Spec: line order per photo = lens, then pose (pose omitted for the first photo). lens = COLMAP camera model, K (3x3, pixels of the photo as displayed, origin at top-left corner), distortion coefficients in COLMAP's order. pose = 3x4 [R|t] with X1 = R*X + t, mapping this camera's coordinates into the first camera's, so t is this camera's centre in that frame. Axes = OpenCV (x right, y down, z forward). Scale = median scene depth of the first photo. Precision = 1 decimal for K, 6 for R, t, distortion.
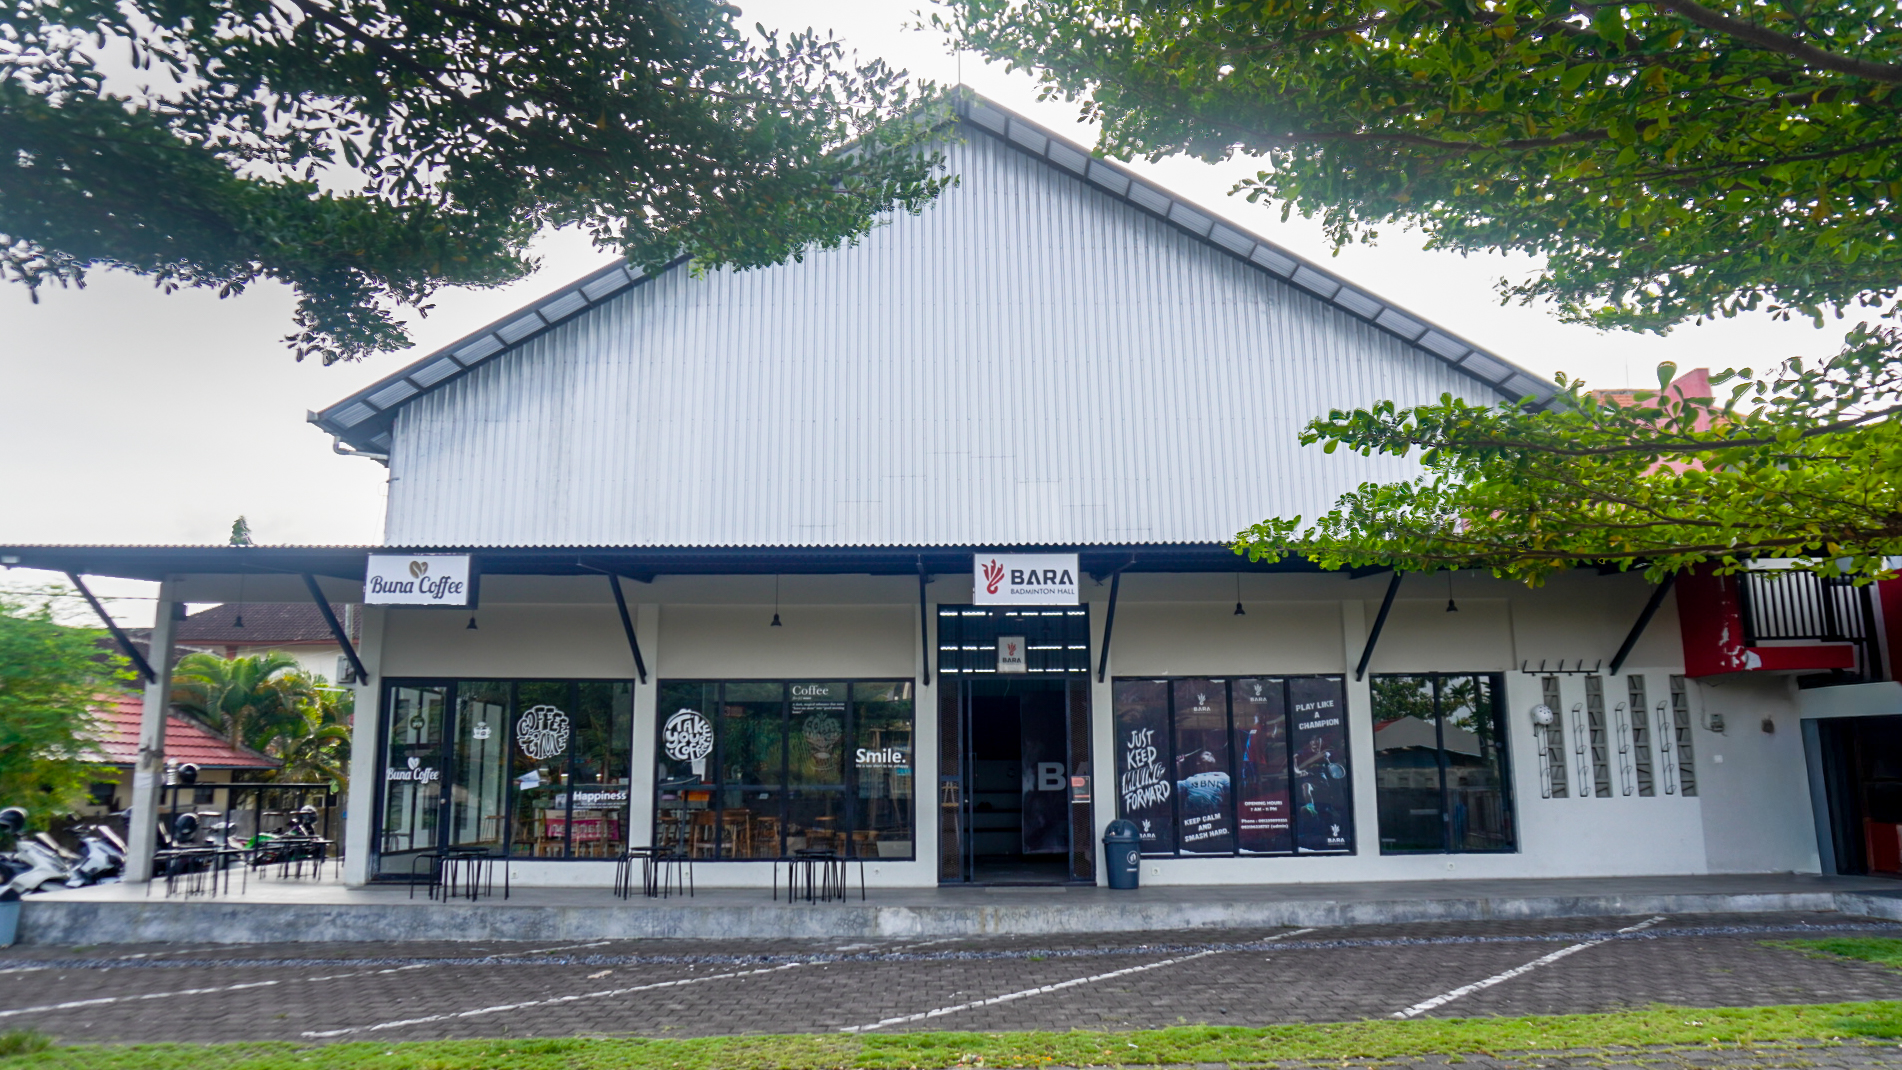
lens RADIAL K [[1259.0, 0, 948.8], [0, 1259.0, 524.8], [0, 0, 1]] dist [-0.052580, 0.004688]
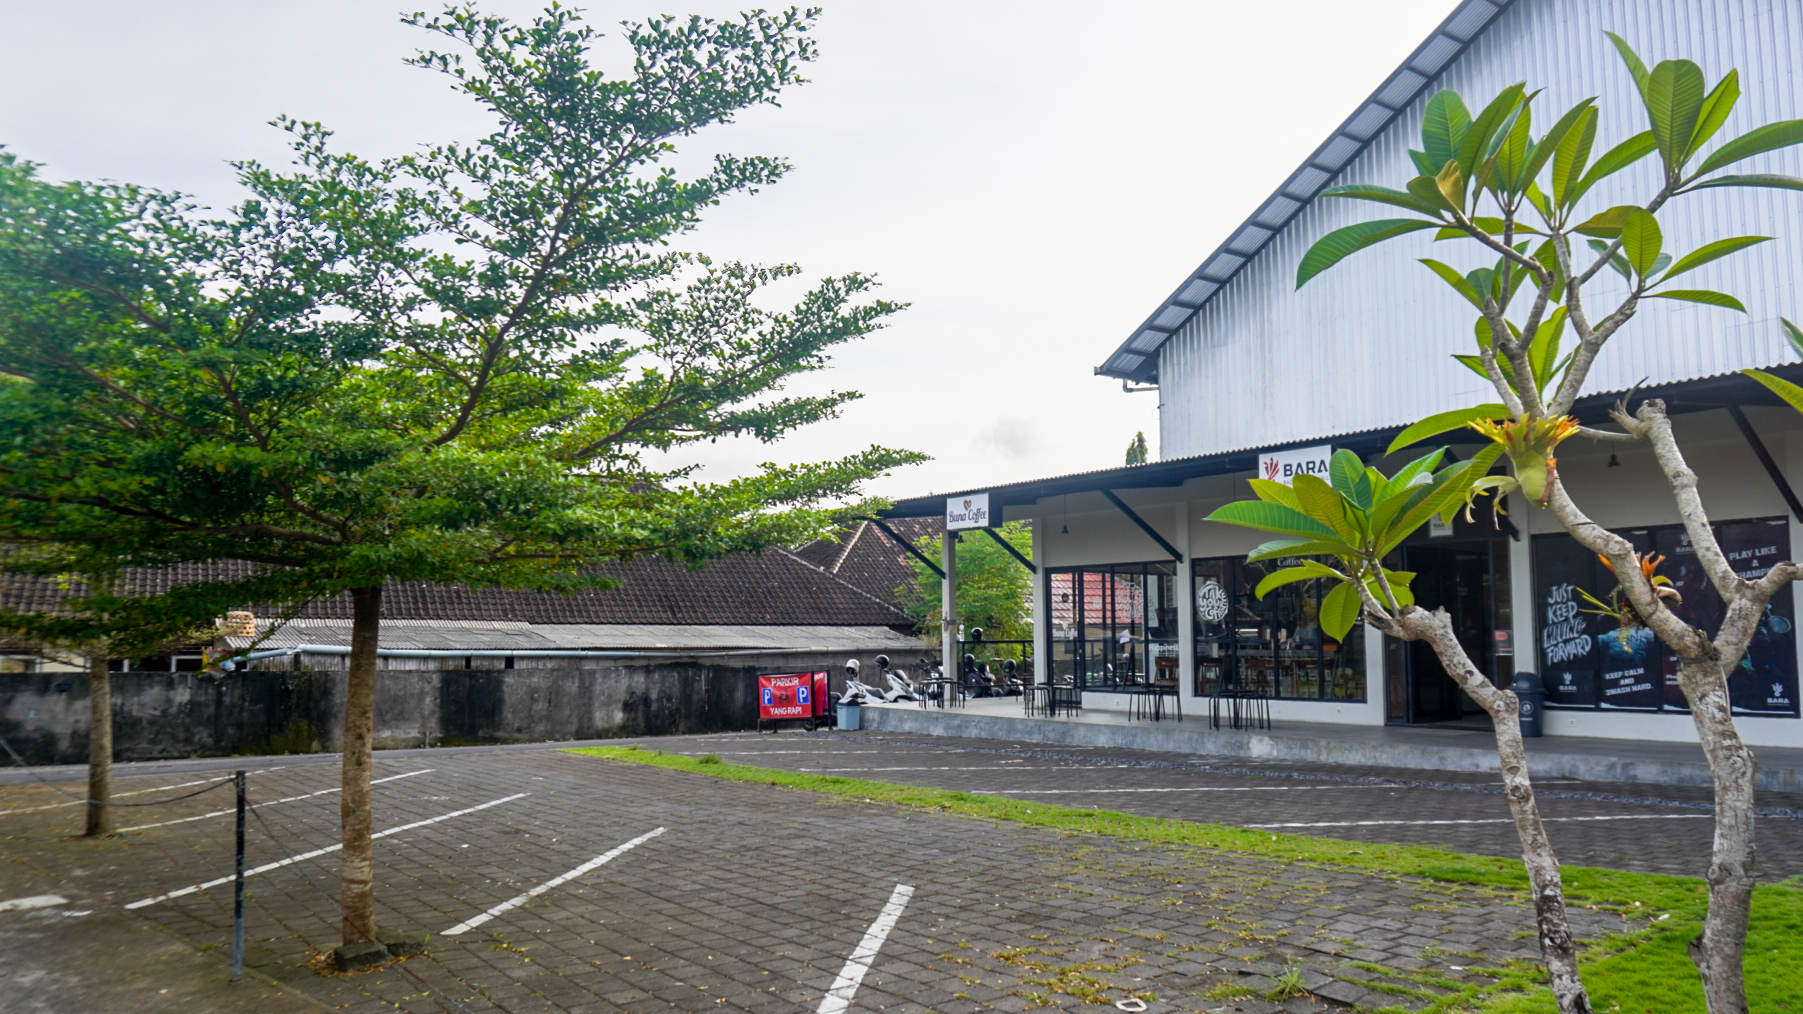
lens RADIAL K [[1193.5, 0, 891.1], [0, 1193.5, 524.3], [0, 0, 1]] dist [-0.052580, 0.004688]
pose [[0.608258, -0.072517, -0.790420, 0.587469], [0.164331, 0.985747, 0.036021, -0.008493], [0.776542, -0.151800, 0.611505, 0.008414]]
